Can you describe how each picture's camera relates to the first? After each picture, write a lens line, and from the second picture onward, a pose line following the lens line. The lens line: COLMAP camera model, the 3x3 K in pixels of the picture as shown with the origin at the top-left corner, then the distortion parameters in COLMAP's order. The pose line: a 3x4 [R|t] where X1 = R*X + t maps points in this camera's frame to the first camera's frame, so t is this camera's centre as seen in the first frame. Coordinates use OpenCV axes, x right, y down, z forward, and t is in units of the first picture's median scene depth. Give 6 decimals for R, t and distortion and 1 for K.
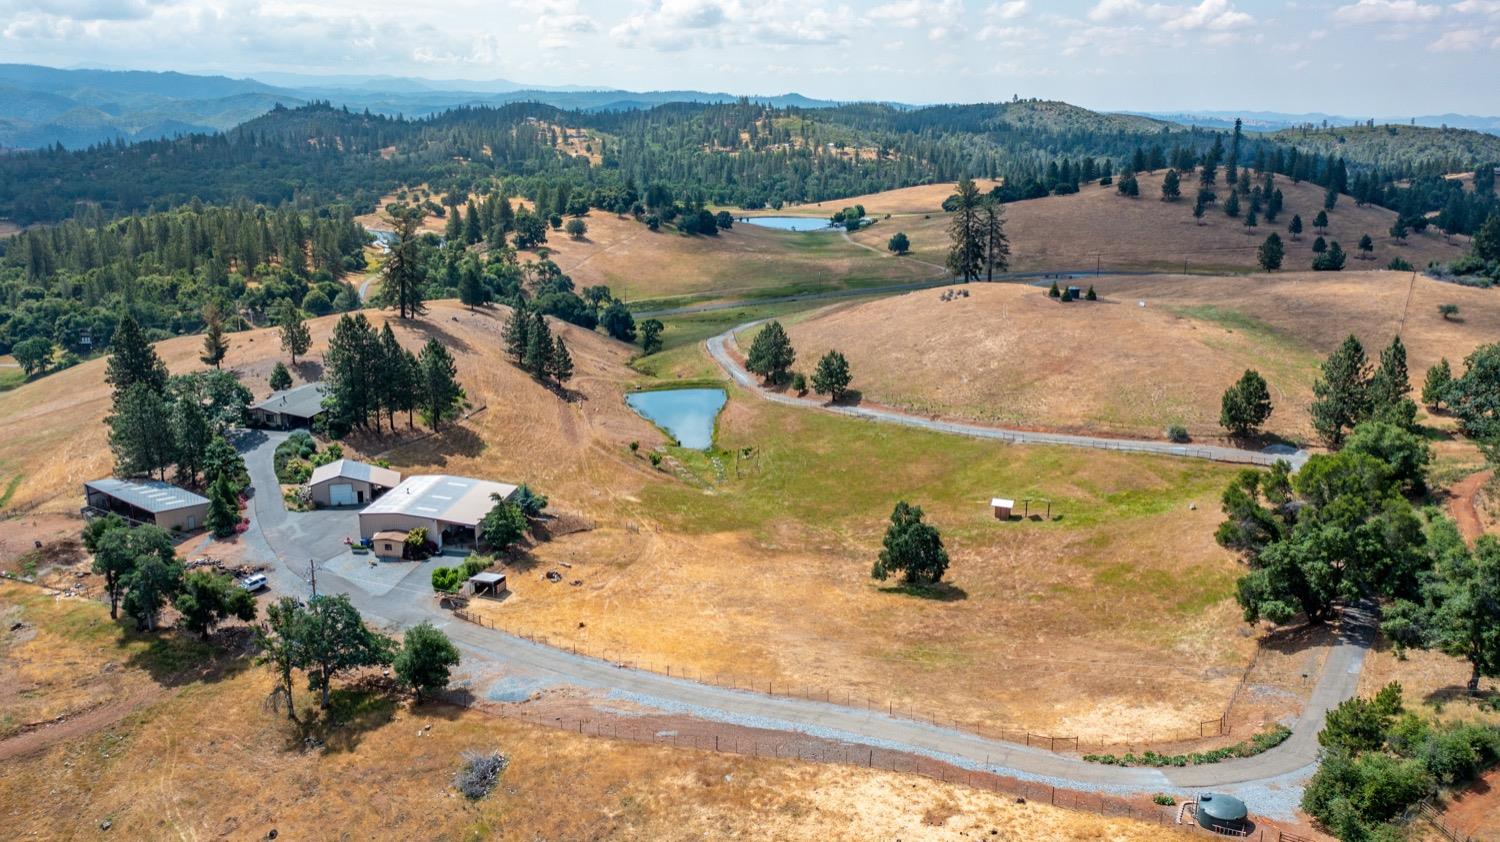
lens RADIAL K [[1181.1, 0, 738.0], [0, 1181.1, 415.8], [0, 0, 1]] dist [-0.023804, 0.008207]
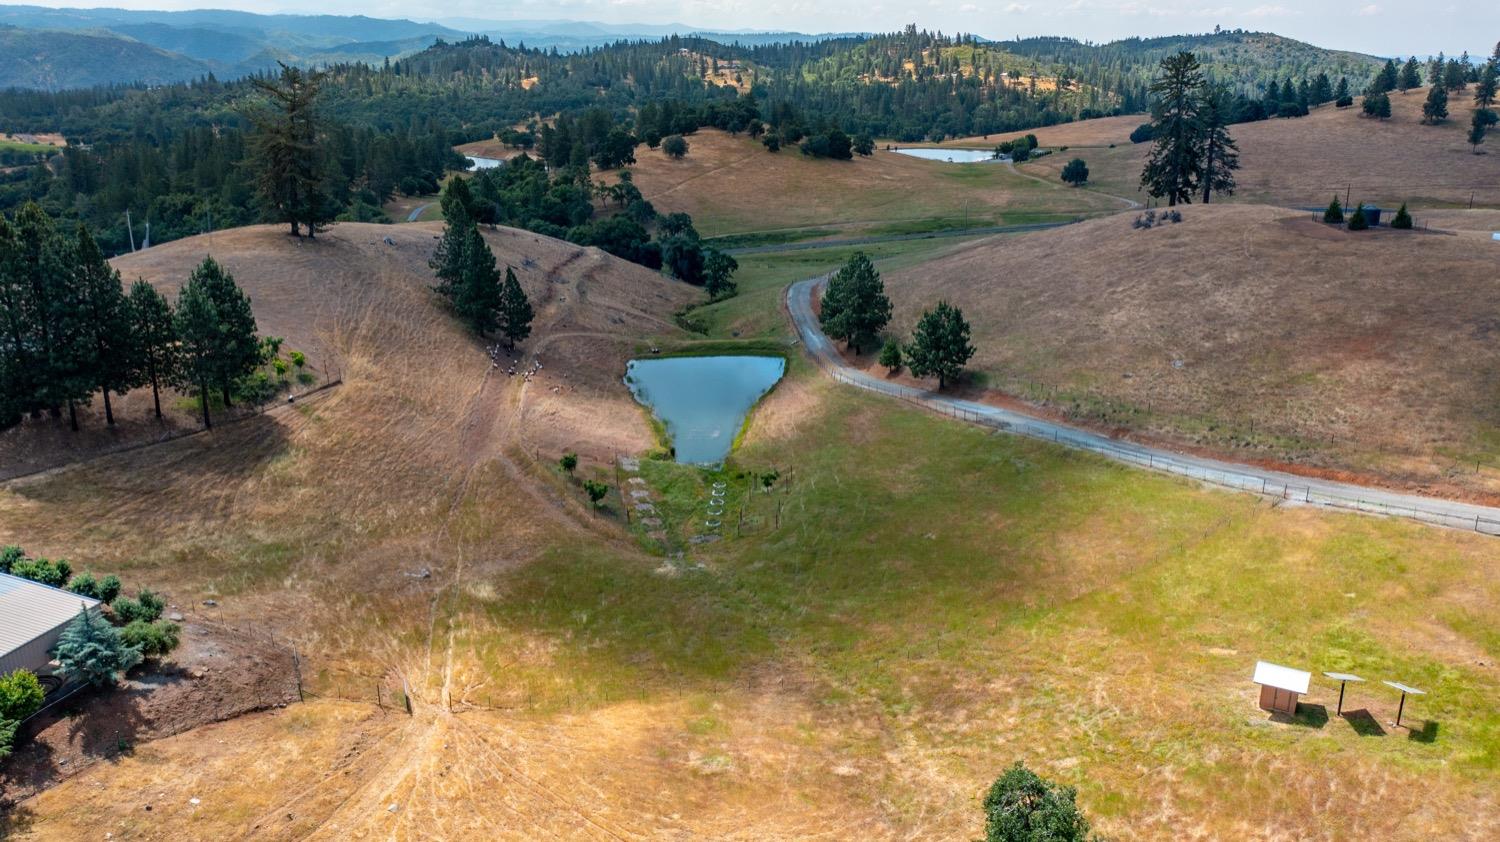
lens RADIAL K [[1181.1, 0, 737.8], [0, 1181.1, 413.8], [0, 0, 1]] dist [-0.023804, 0.008207]
pose [[0.989721, 0.040245, -0.137234, 0.026829], [-0.034530, 0.998445, 0.043775, -0.009691], [0.138782, -0.038586, 0.989571, 0.174965]]
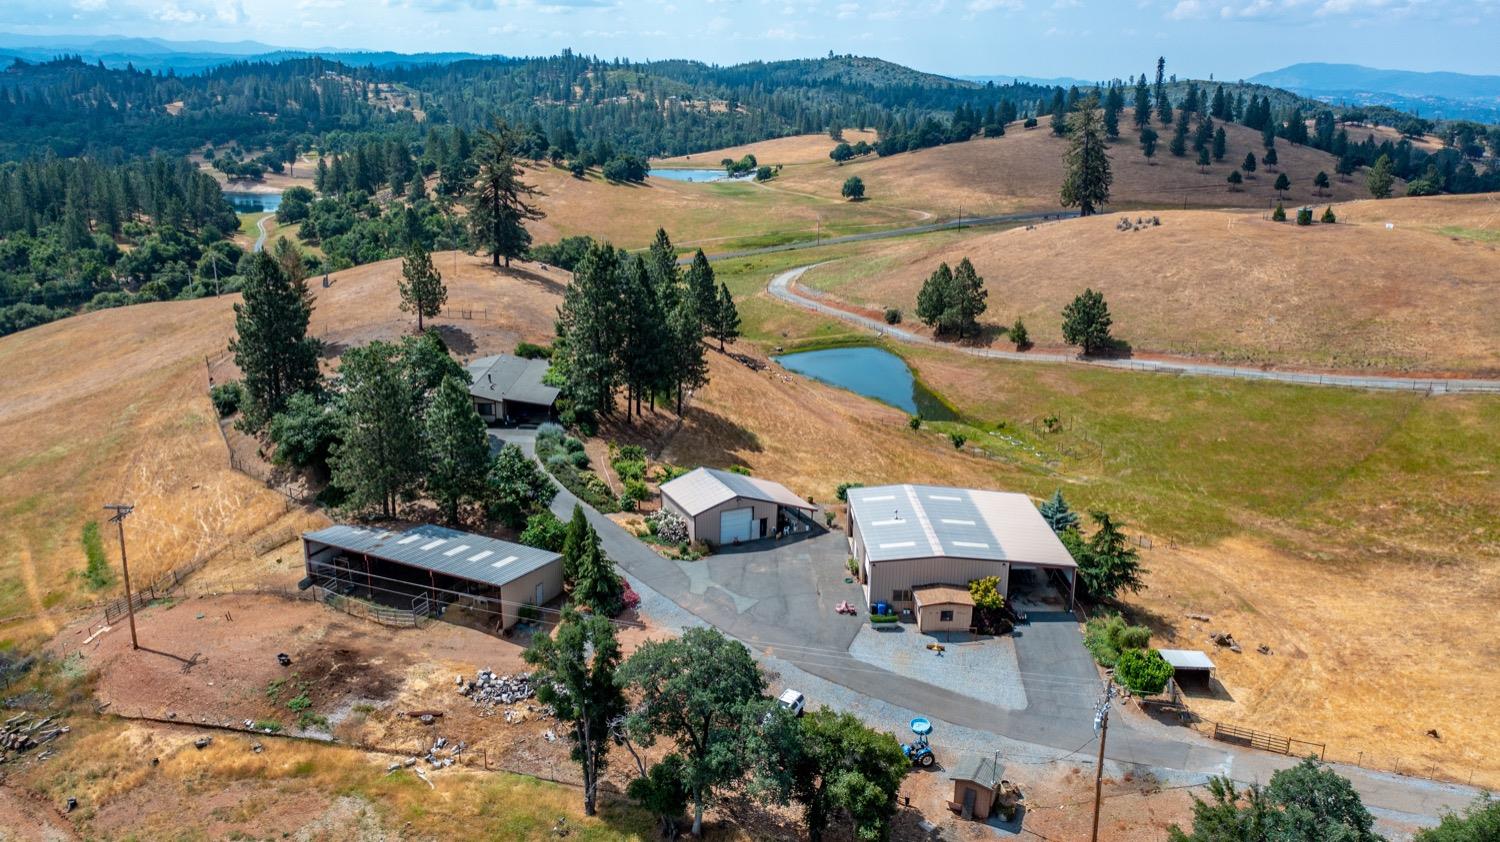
lens RADIAL K [[1181.1, 0, 745.5], [0, 1181.1, 418.1], [0, 0, 1]] dist [-0.023804, 0.008207]
pose [[0.981255, -0.051067, 0.185824, -0.128078], [0.045536, 0.998387, 0.033915, -0.002857], [-0.187256, -0.024818, 0.981998, 0.113992]]
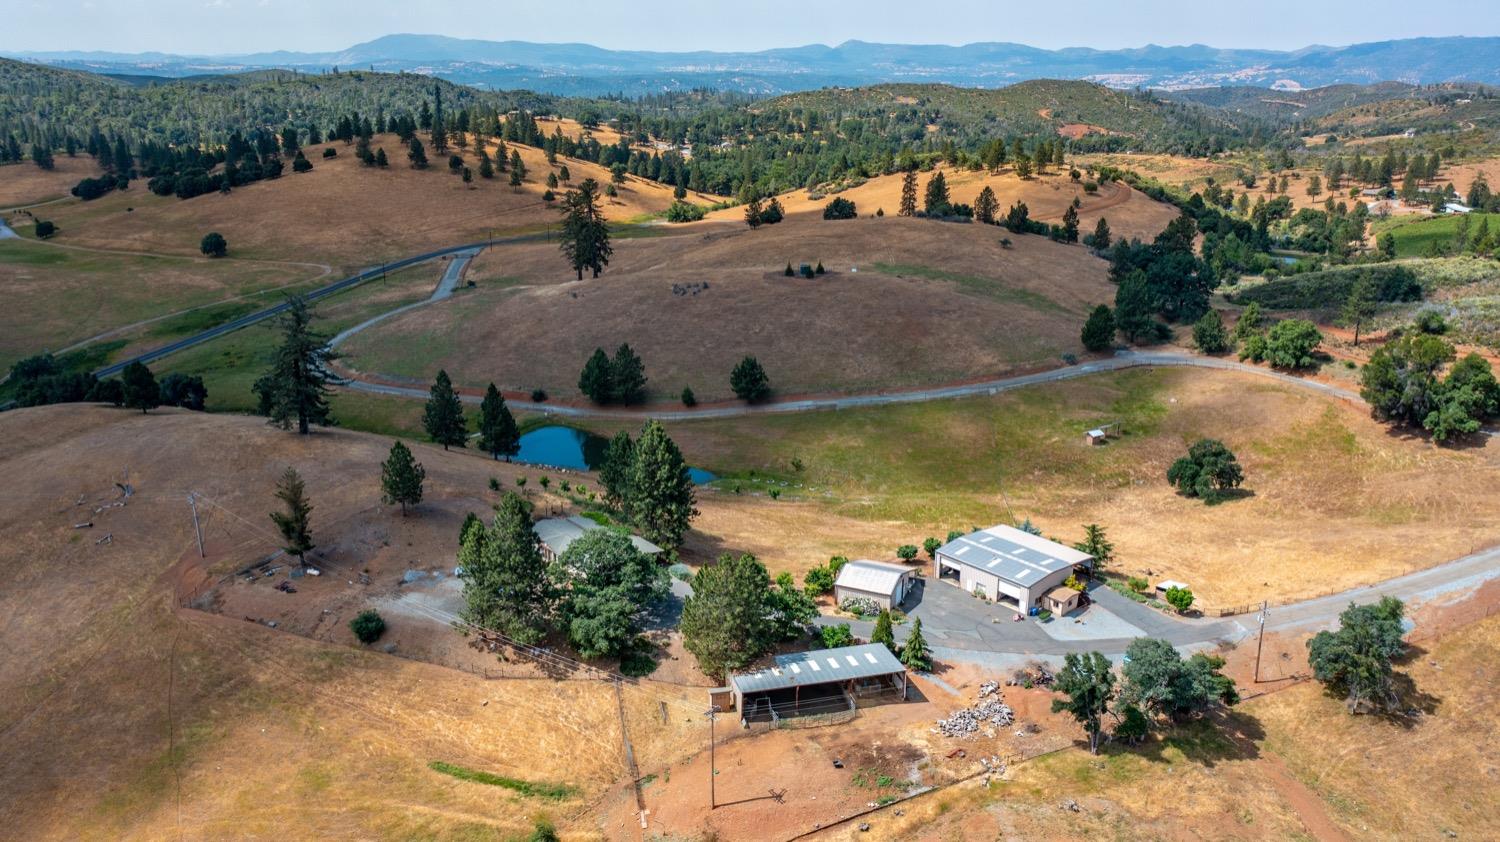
lens RADIAL K [[1181.1, 0, 745.8], [0, 1181.1, 421.7], [0, 0, 1]] dist [-0.023804, 0.008207]
pose [[0.618035, -0.245483, 0.746841, -0.316118], [0.205128, 0.967443, 0.148244, -0.067933], [-0.758917, 0.061578, 0.648269, 0.134041]]
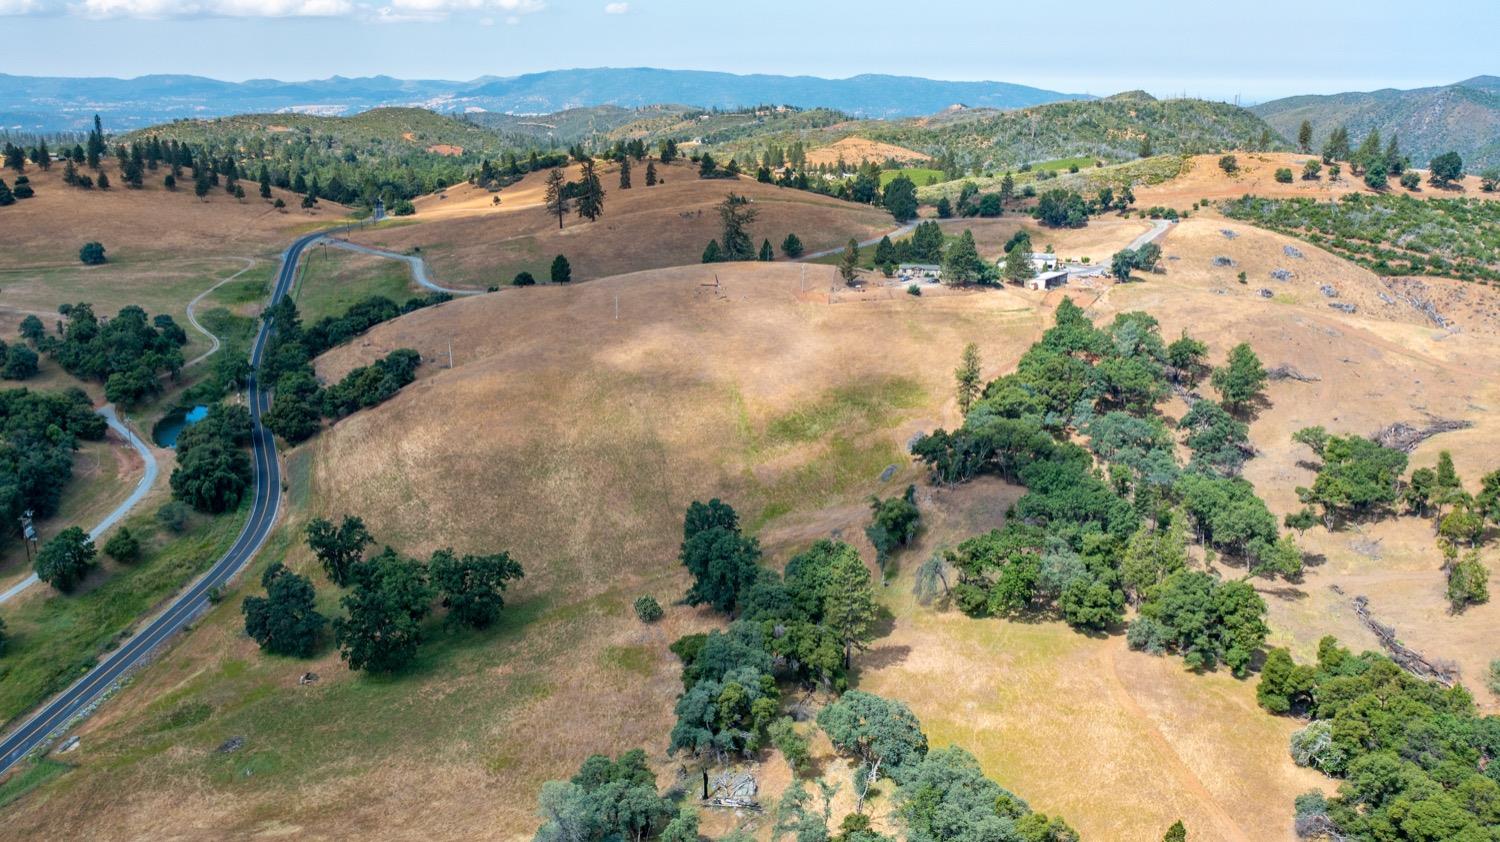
lens RADIAL K [[1181.1, 0, 752.4], [0, 1181.1, 418.6], [0, 0, 1]] dist [-0.023804, 0.008207]
pose [[0.004668, -0.284623, 0.958628, -0.877914], [0.255210, 0.927232, 0.274059, -0.148316], [-0.966874, 0.243372, 0.076967, 0.424622]]
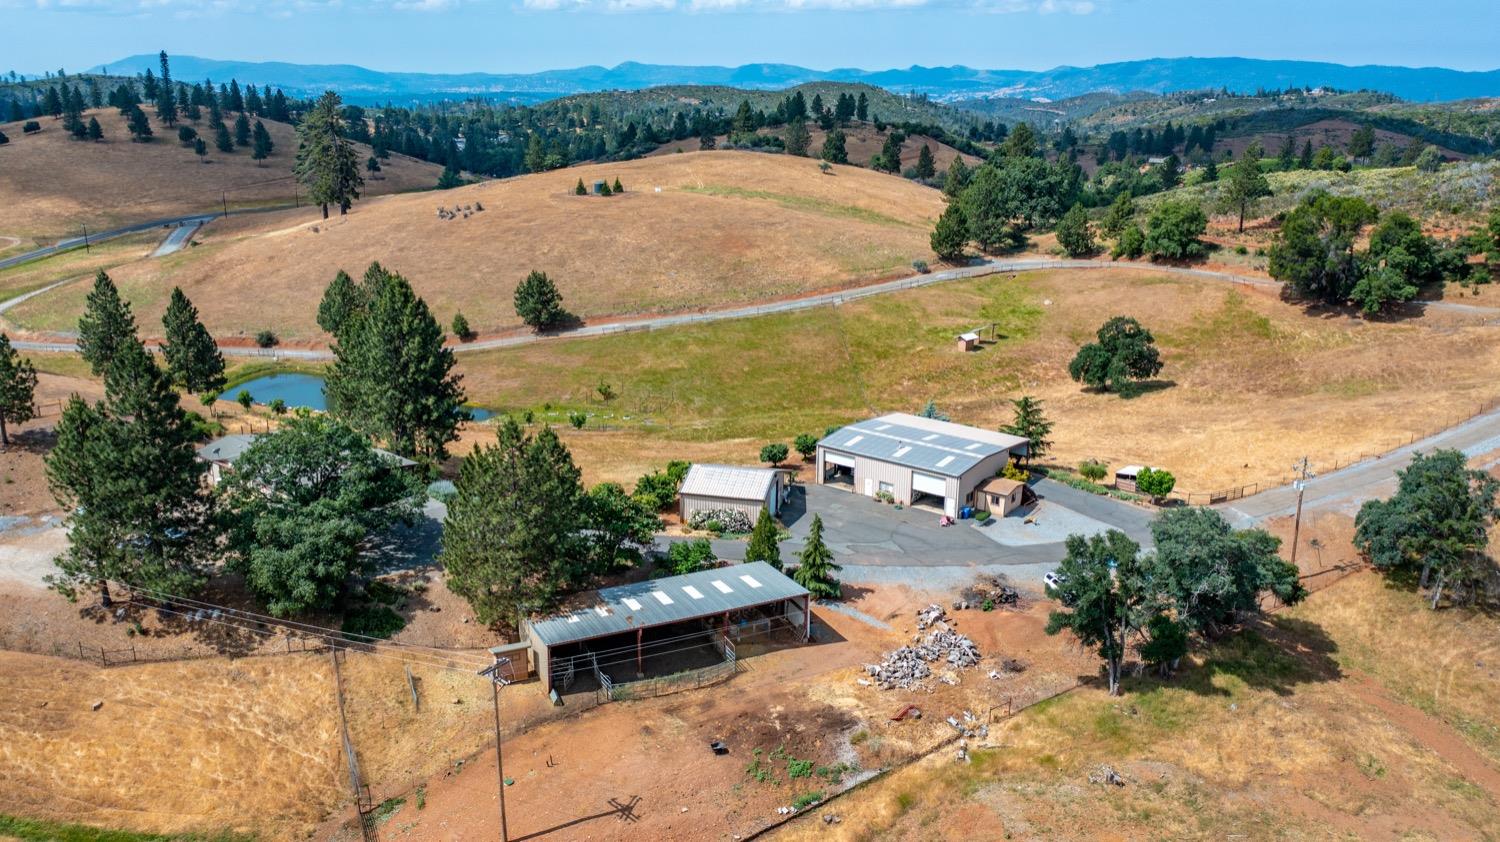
lens RADIAL K [[1181.1, 0, 746.0], [0, 1181.1, 419.6], [0, 0, 1]] dist [-0.023804, 0.008207]
pose [[0.466233, -0.257569, 0.846336, -0.256163], [0.227701, 0.959384, 0.166537, -0.025679], [-0.854856, 0.115066, 0.505945, 0.194958]]
